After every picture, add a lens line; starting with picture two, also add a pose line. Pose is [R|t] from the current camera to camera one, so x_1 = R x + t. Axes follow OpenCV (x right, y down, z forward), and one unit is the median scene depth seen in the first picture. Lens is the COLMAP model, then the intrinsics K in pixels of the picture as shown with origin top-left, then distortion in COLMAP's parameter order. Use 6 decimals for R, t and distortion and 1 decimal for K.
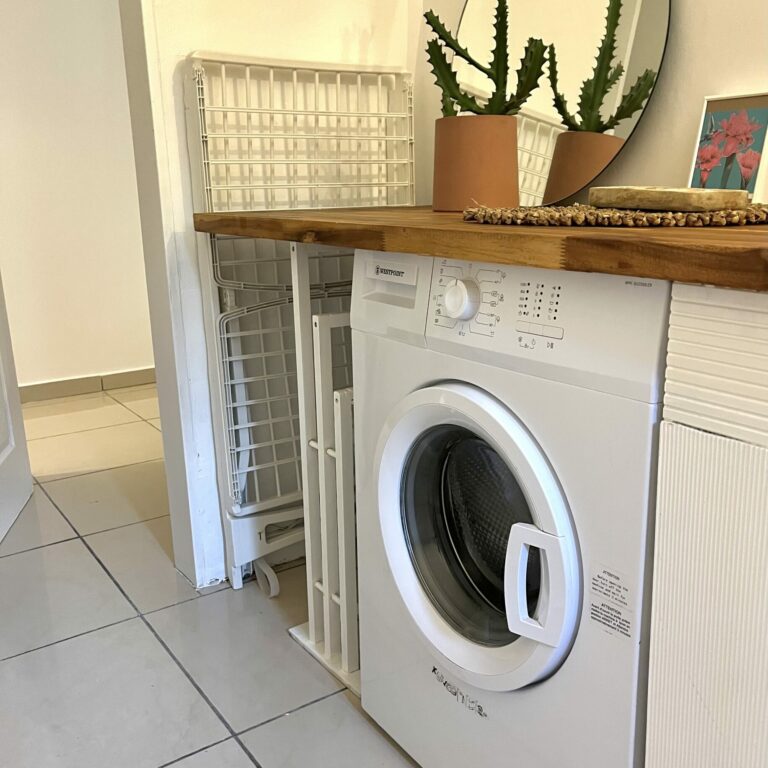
lens RADIAL K [[849.8, 0, 403.5], [0, 849.8, 385.3], [0, 0, 1]] dist [0.032588, 0.011628]
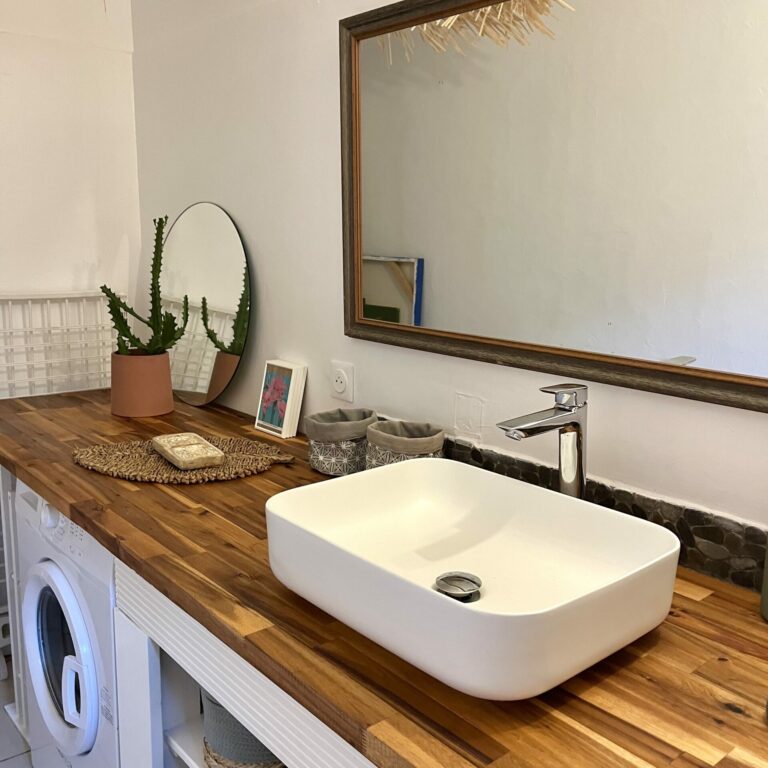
lens RADIAL K [[821.4, 0, 382.2], [0, 821.4, 382.6], [0, 0, 1]] dist [0.056243, -0.008809]
pose [[0.995868, 0.024062, 0.087566, 0.380039], [-0.019442, 0.998392, -0.053243, -0.192553], [-0.088707, 0.051320, 0.994735, -0.461542]]
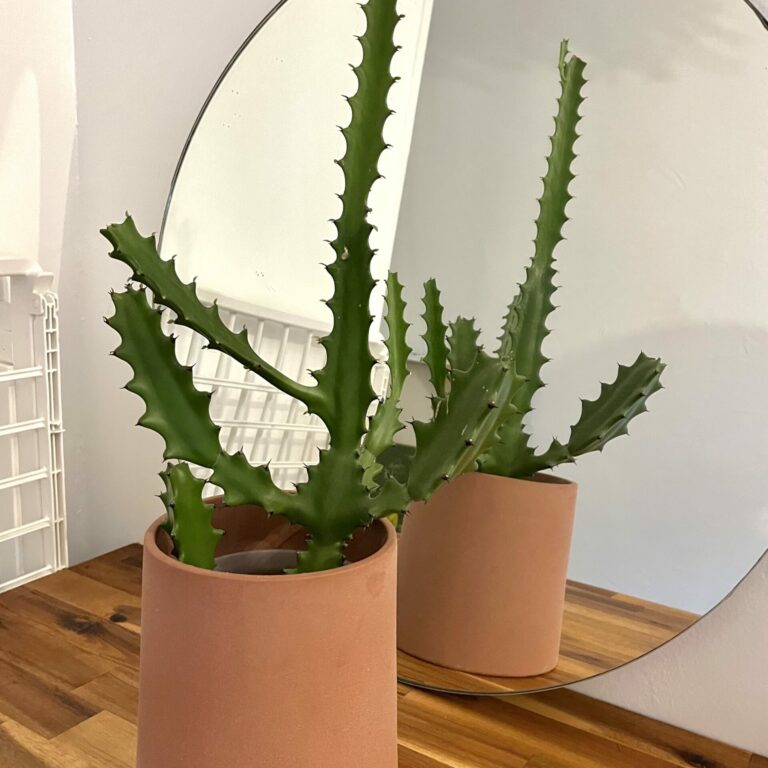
lens RADIAL K [[849.8, 0, 403.5], [0, 849.8, 385.3], [0, 0, 1]] dist [0.032588, 0.011628]
pose [[0.920746, -0.020370, 0.389631, 0.003984], [0.037308, 0.998657, -0.035955, -0.355343], [-0.388375, 0.047641, 0.920269, 0.675334]]
